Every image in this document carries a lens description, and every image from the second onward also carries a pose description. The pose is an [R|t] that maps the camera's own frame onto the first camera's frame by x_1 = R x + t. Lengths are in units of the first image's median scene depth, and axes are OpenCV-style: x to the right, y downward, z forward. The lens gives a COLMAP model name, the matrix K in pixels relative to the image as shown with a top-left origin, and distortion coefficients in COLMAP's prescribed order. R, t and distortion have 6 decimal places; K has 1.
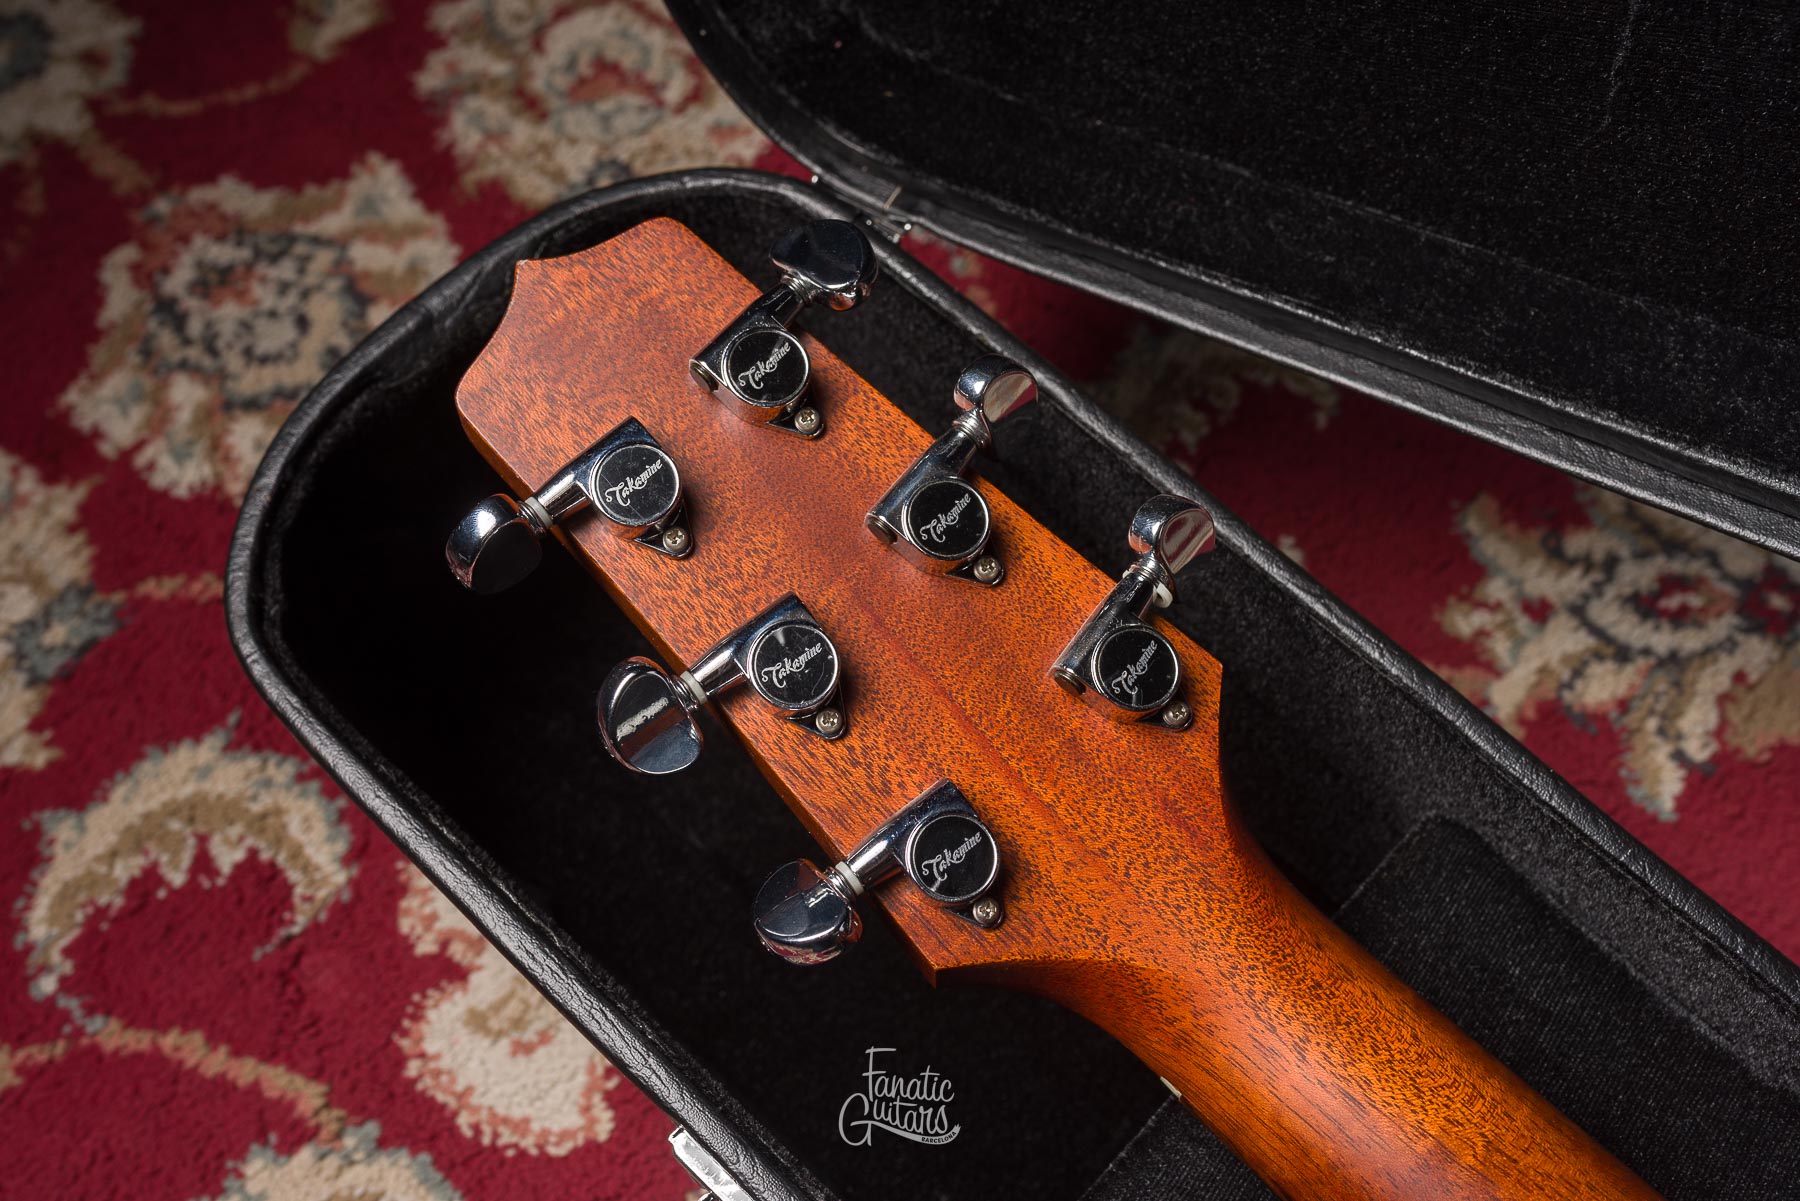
lens RADIAL K [[1773.6, 0, 893.3], [0, 1773.6, 603.1], [0, 0, 1]] dist [0.006663, 0.000000]
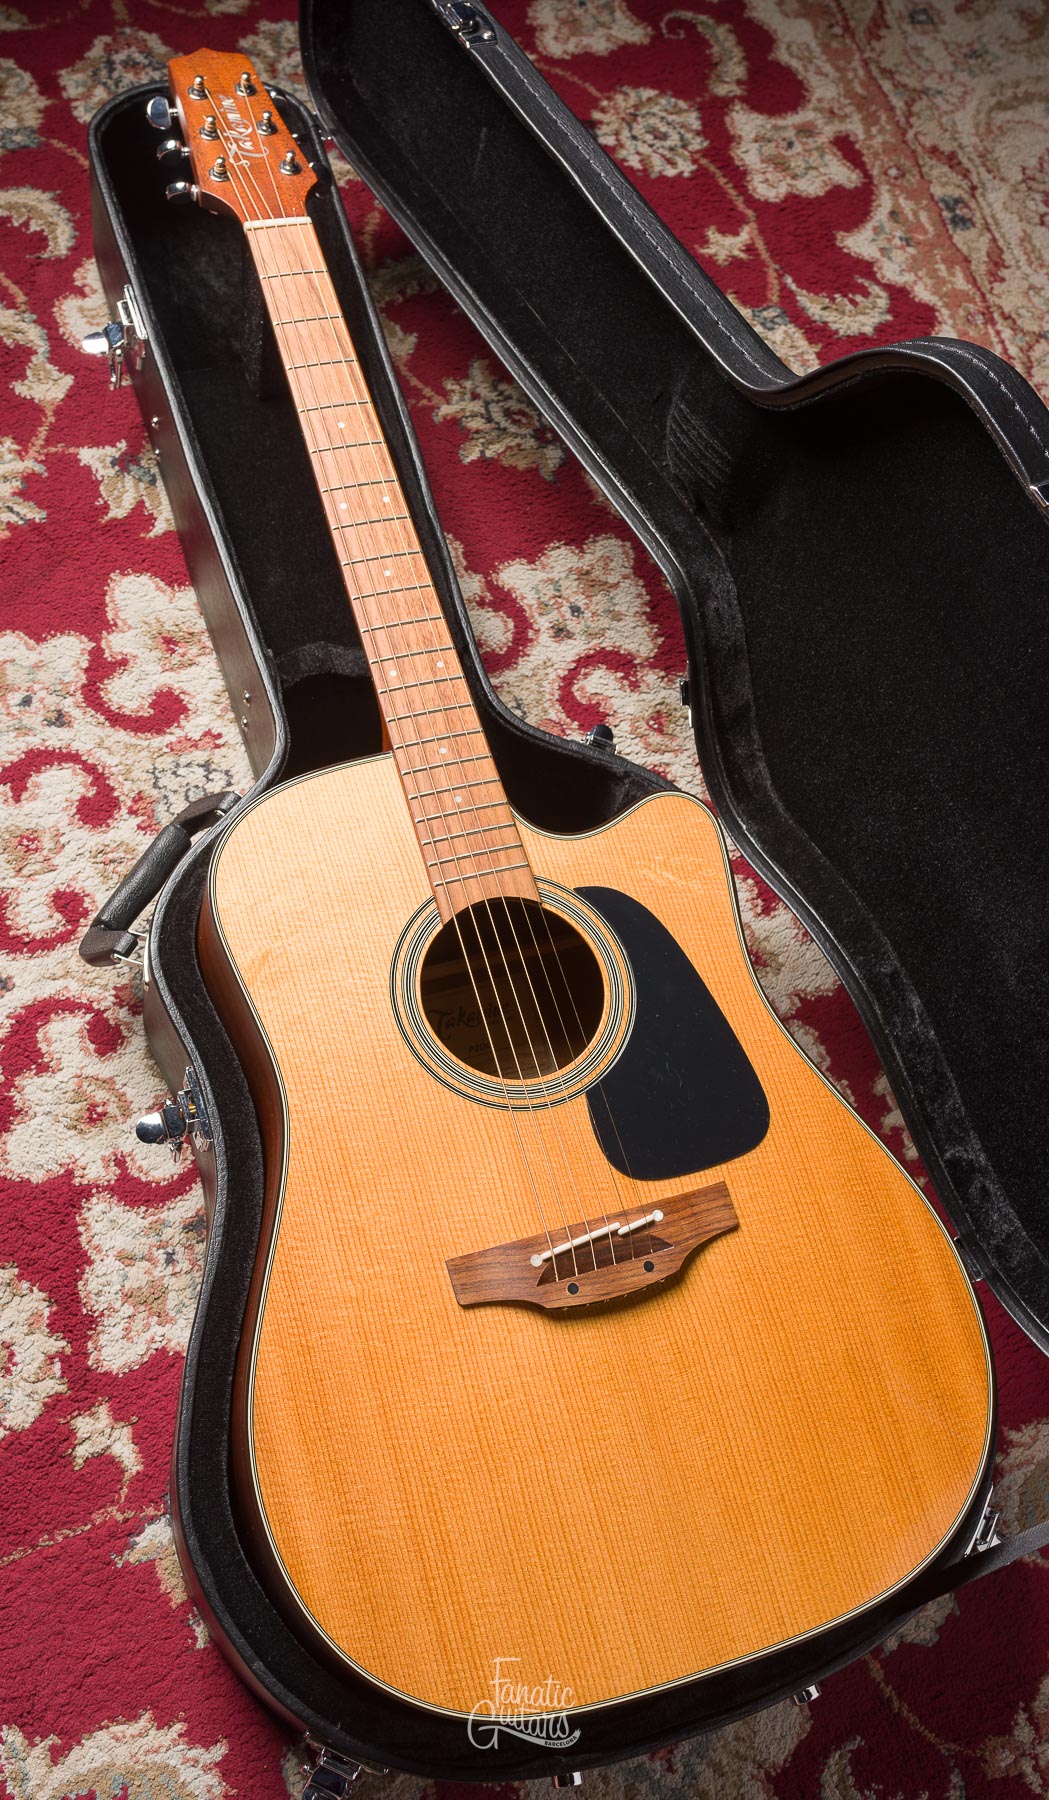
lens RADIAL K [[1861.8, 0, 497.5], [0, 1861.8, 890.6], [0, 0, 1]] dist [0.009040, 0.000000]
pose [[0.857472, 0.514225, -0.017713, 0.876312], [-0.514318, 0.857600, -0.000756, 0.681349], [0.014802, 0.009758, 0.999843, -2.002763]]
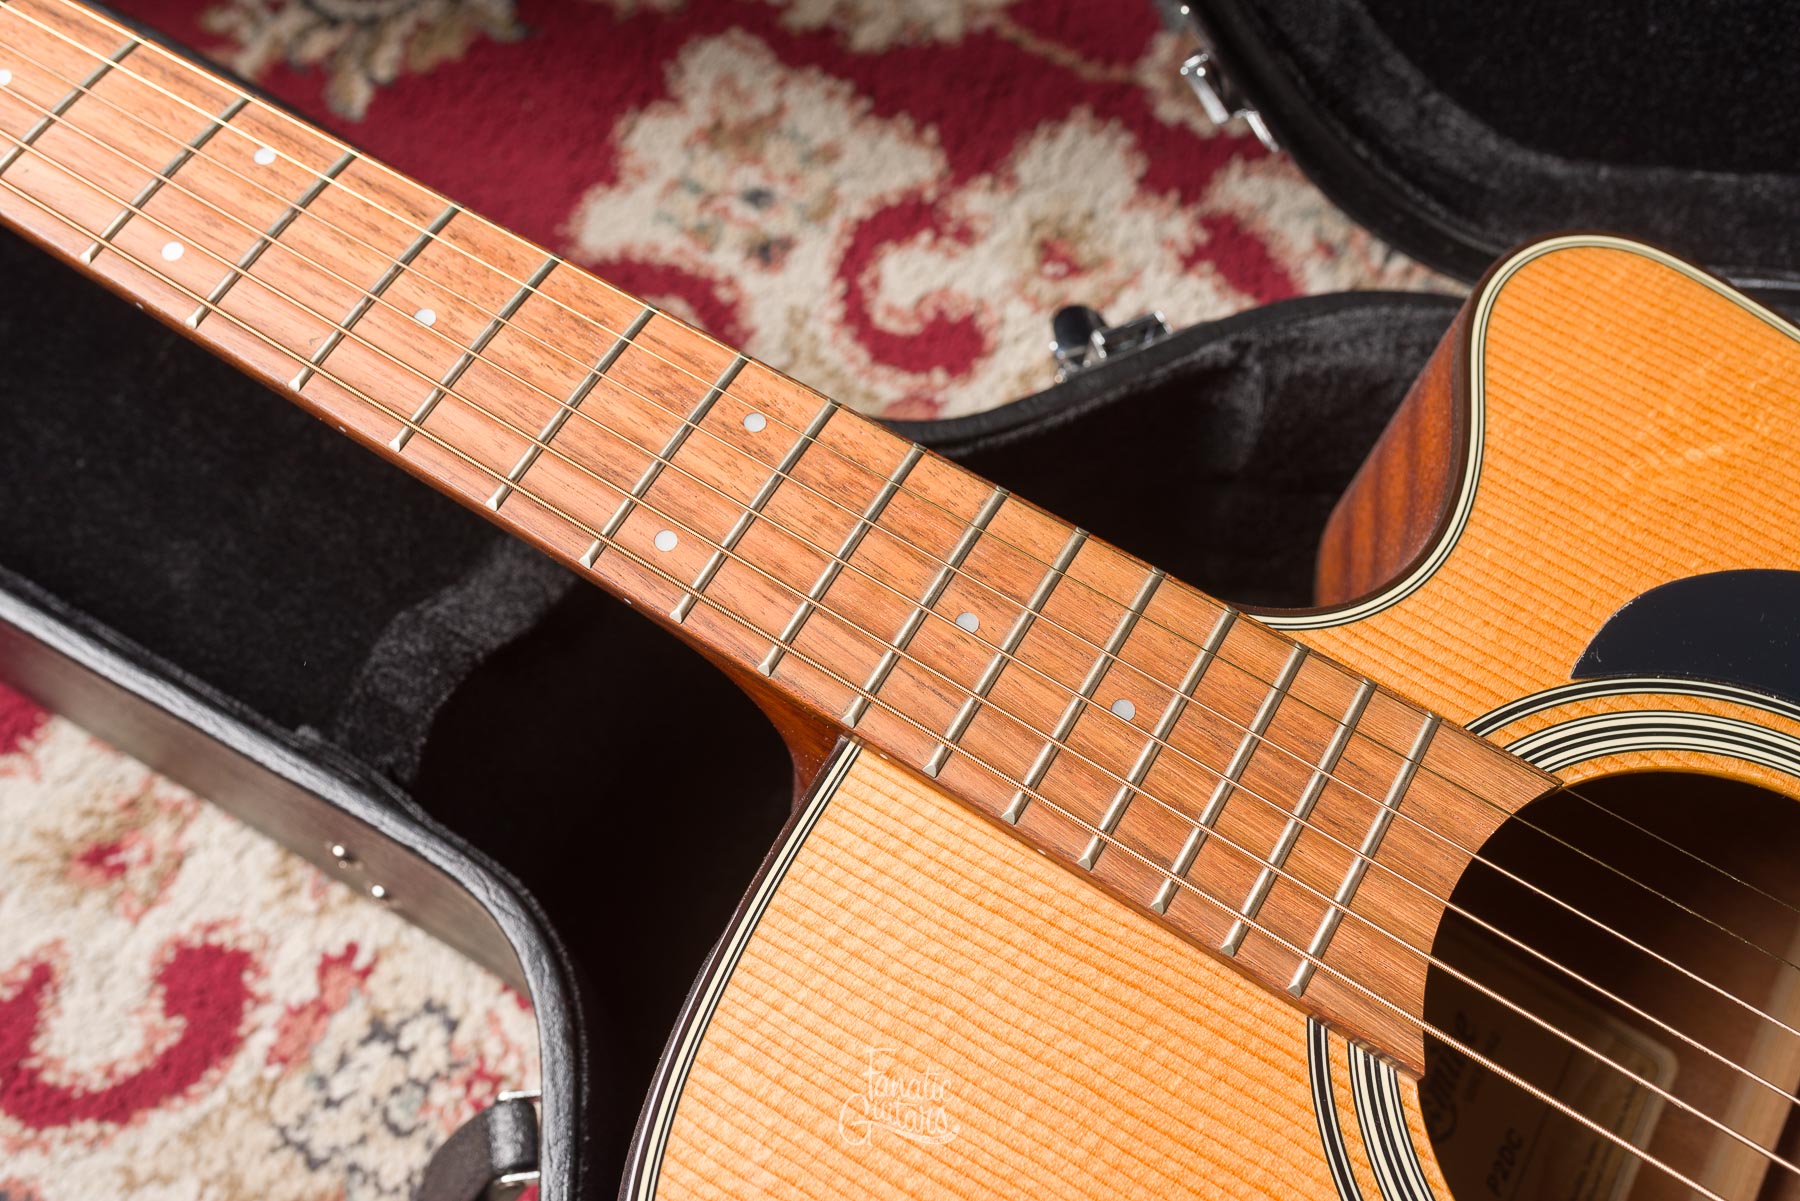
lens RADIAL K [[1773.6, 0, 897.6], [0, 1773.6, 616.2], [0, 0, 1]] dist [0.006663, 0.000000]
pose [[0.974313, -0.184777, 0.128732, 0.580369], [0.186350, 0.982483, -0.000183, 0.560315], [-0.126444, 0.024167, 0.991679, -0.384023]]
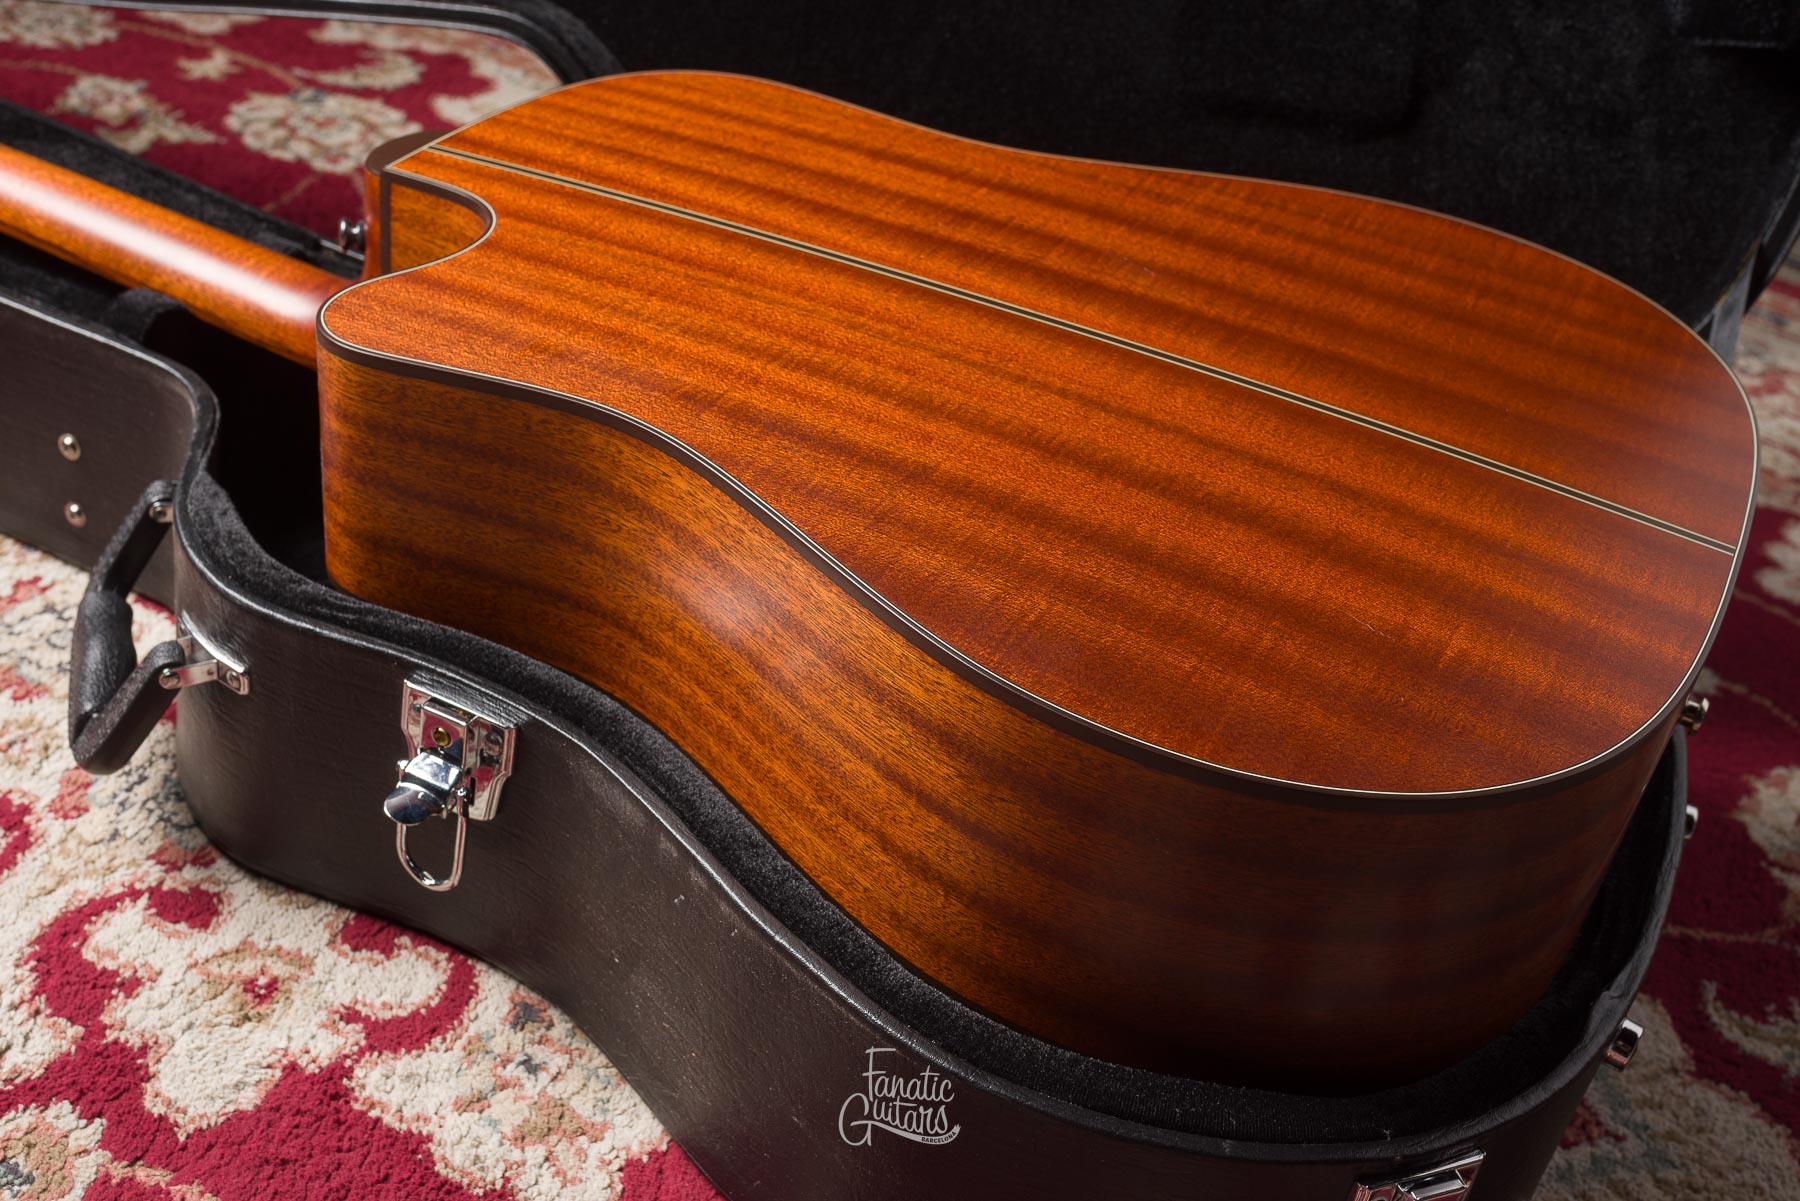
lens RADIAL K [[2068.7, 0, 910.1], [0, 2068.7, 584.8], [0, 0, 1]] dist [0.012296, 0.000000]
pose [[0.930926, -0.013293, 0.364967, 0.415713], [0.193836, 0.864948, -0.462917, 1.770173], [-0.309524, 0.501685, 0.807779, -1.132227]]
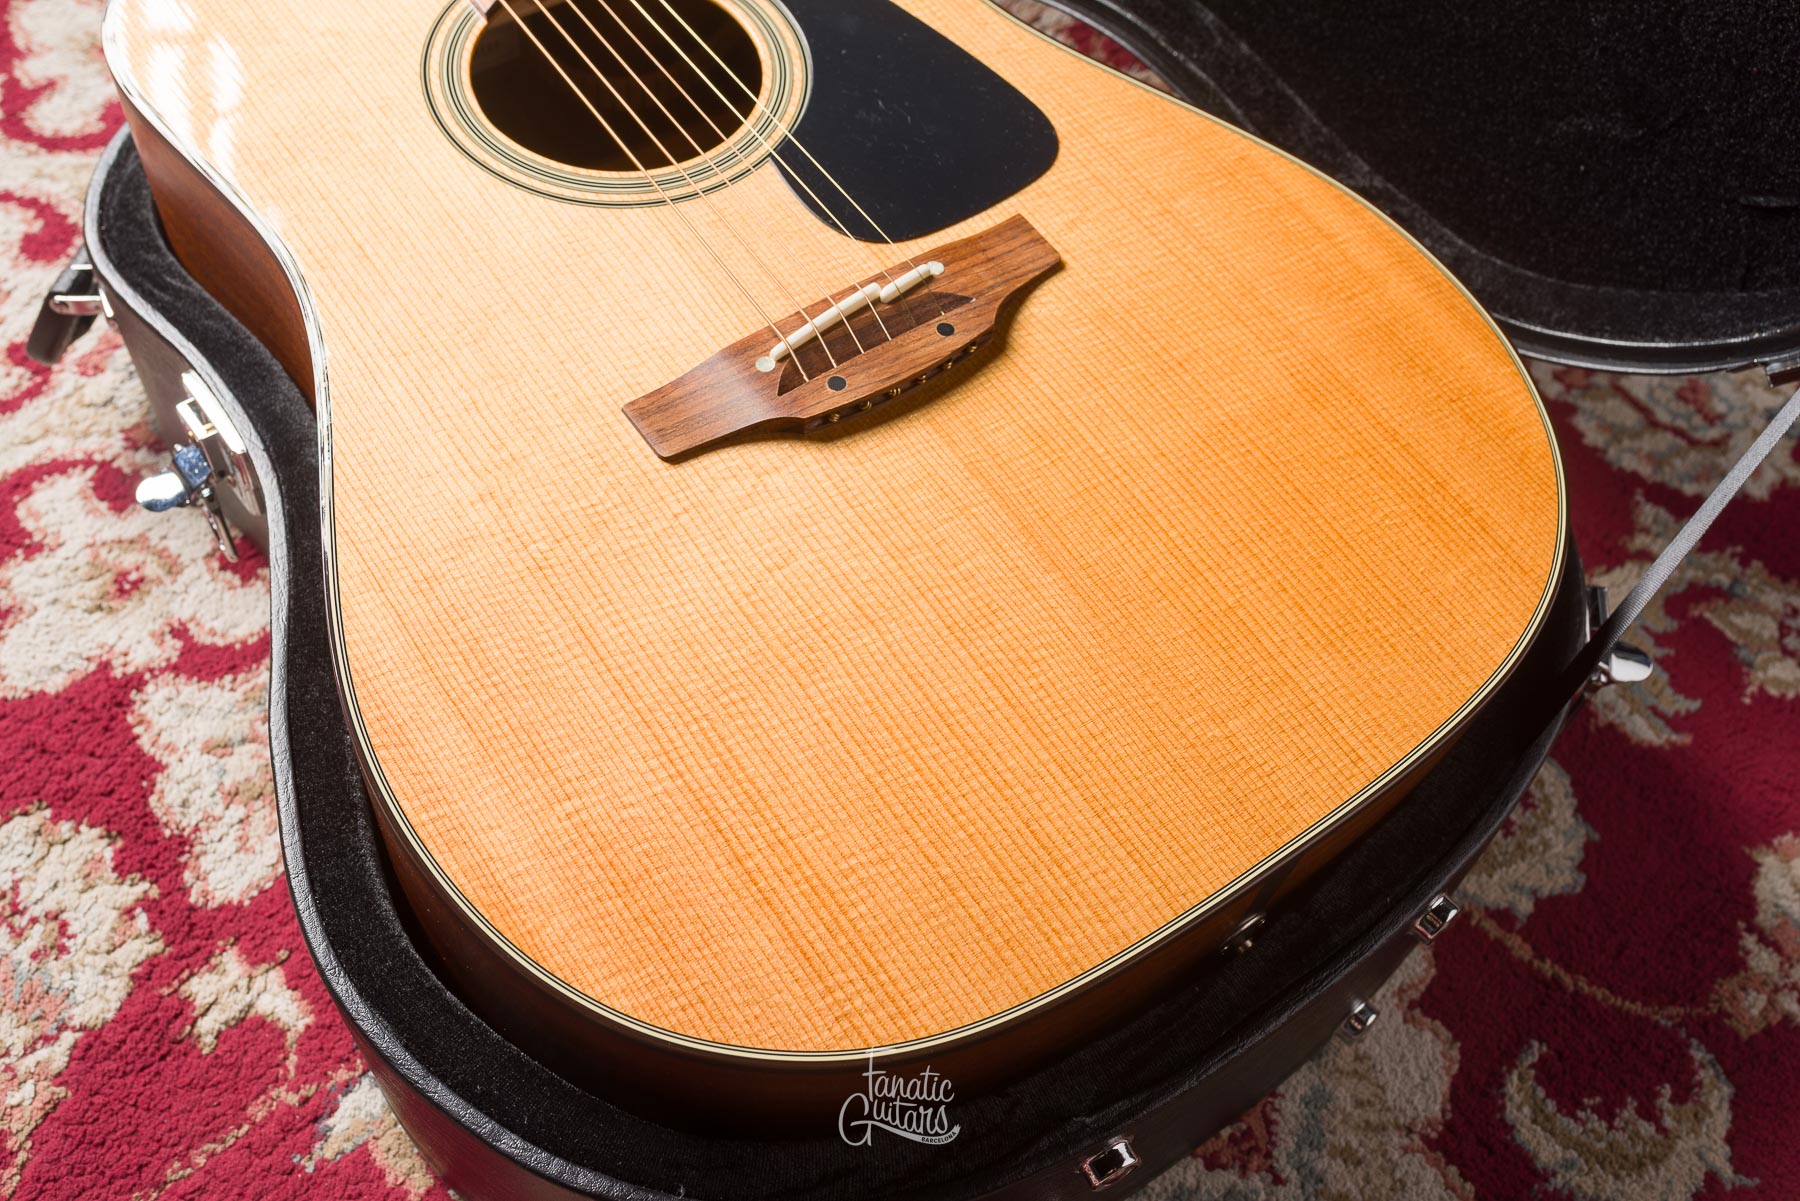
lens RADIAL K [[1773.6, 0, 905.7], [0, 1773.6, 595.1], [0, 0, 1]] dist [0.006663, 0.000000]
pose [[0.980493, 0.195814, -0.017054, 1.230097], [-0.196039, 0.967944, -0.157014, 1.328162], [-0.014238, 0.157294, 0.987449, -1.097205]]
